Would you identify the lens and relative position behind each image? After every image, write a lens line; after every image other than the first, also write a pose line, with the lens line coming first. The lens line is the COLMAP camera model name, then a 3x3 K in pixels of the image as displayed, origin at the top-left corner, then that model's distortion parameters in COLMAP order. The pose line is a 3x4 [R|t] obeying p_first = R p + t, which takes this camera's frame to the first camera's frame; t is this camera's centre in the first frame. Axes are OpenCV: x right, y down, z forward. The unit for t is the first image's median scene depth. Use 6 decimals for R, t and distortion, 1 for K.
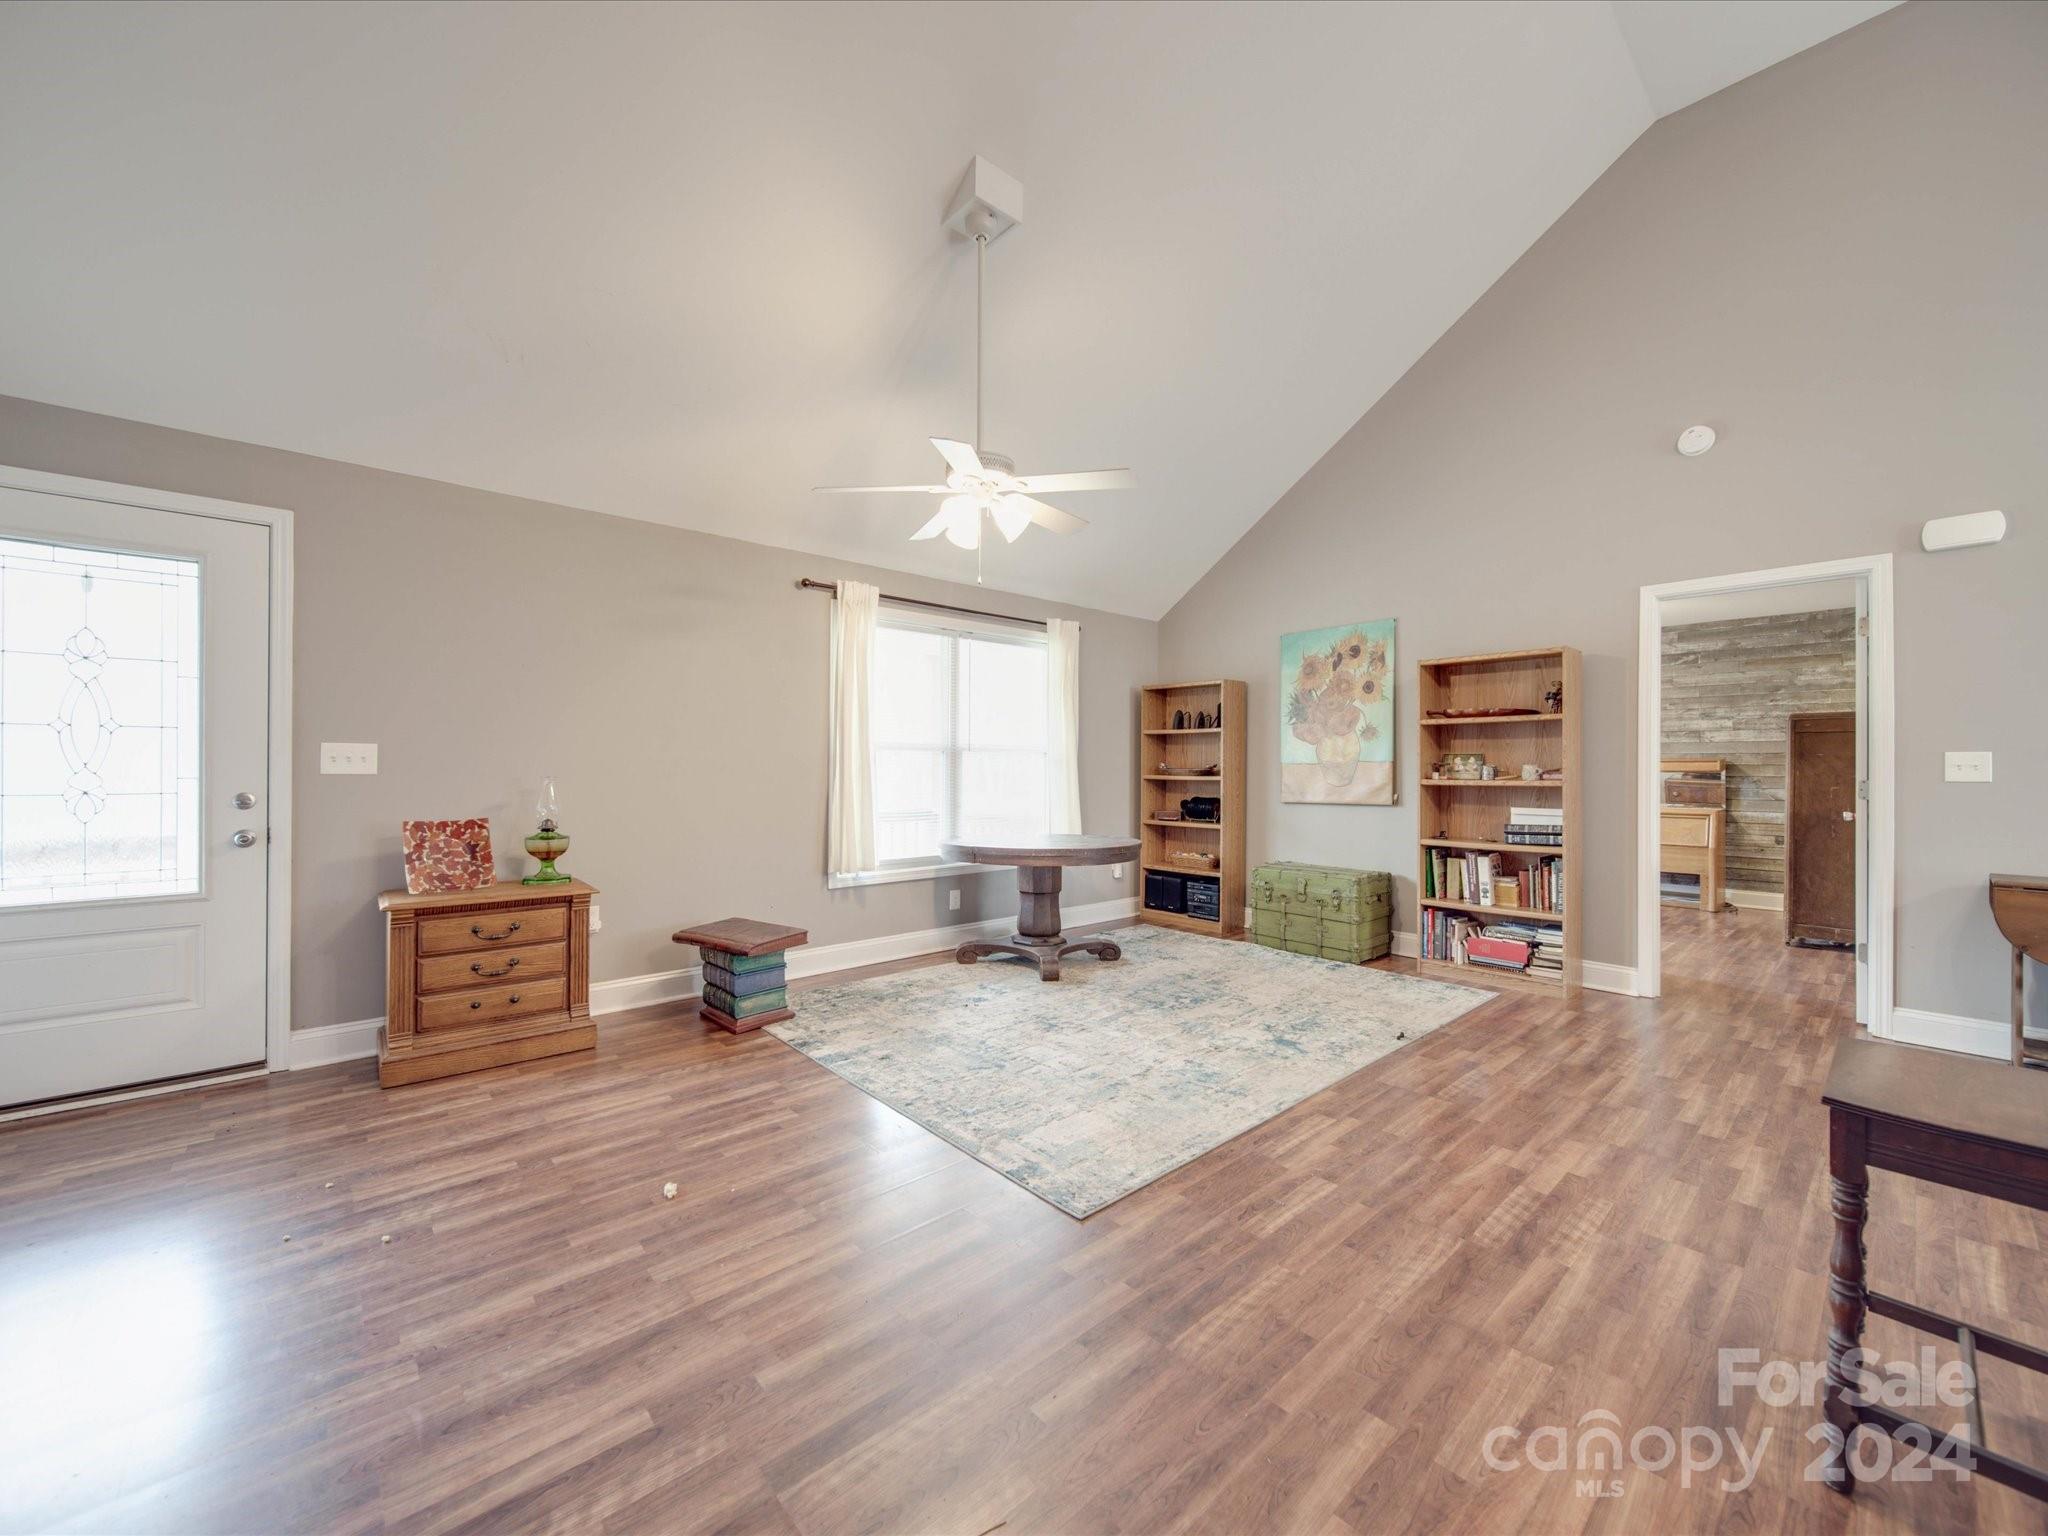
lens RADIAL K [[799.7, 0, 1016.2], [0, 799.7, 770.5], [0, 0, 1]] dist [-0.001126, -0.000602]
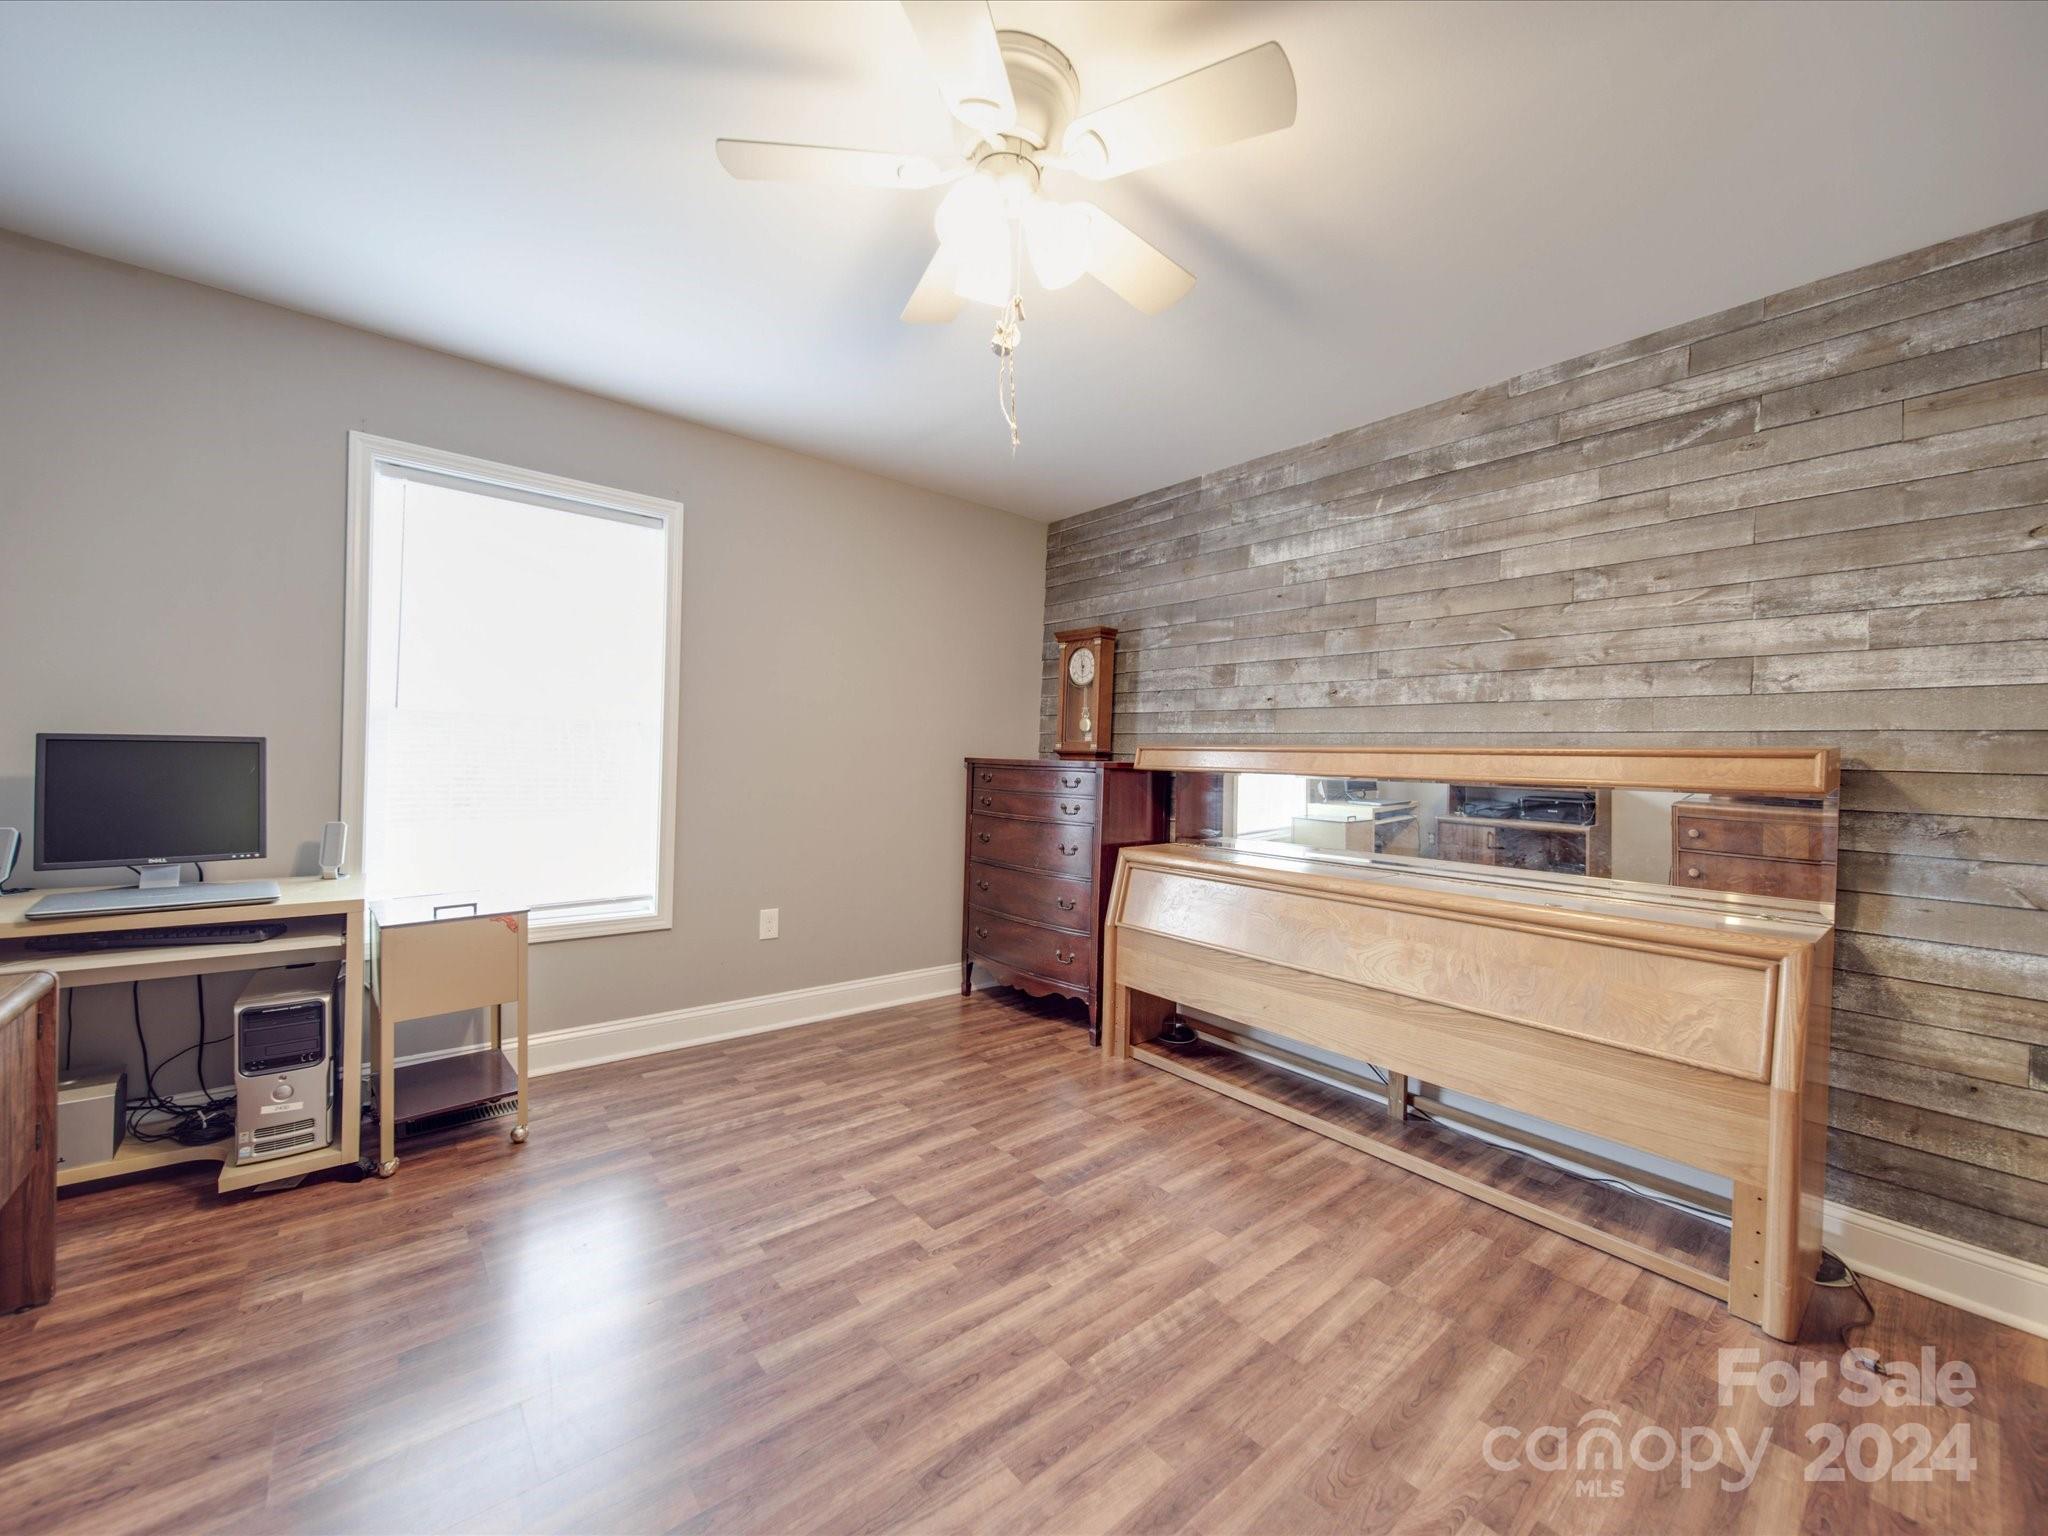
lens RADIAL K [[799.7, 0, 1027.2], [0, 799.7, 772.2], [0, 0, 1]] dist [-0.001126, -0.000602]
pose [[0.999272, 0.026375, -0.027572, 0.591481], [-0.026185, 0.999631, 0.007255, -0.000936], [0.027753, -0.006527, 0.999593, 0.690223]]
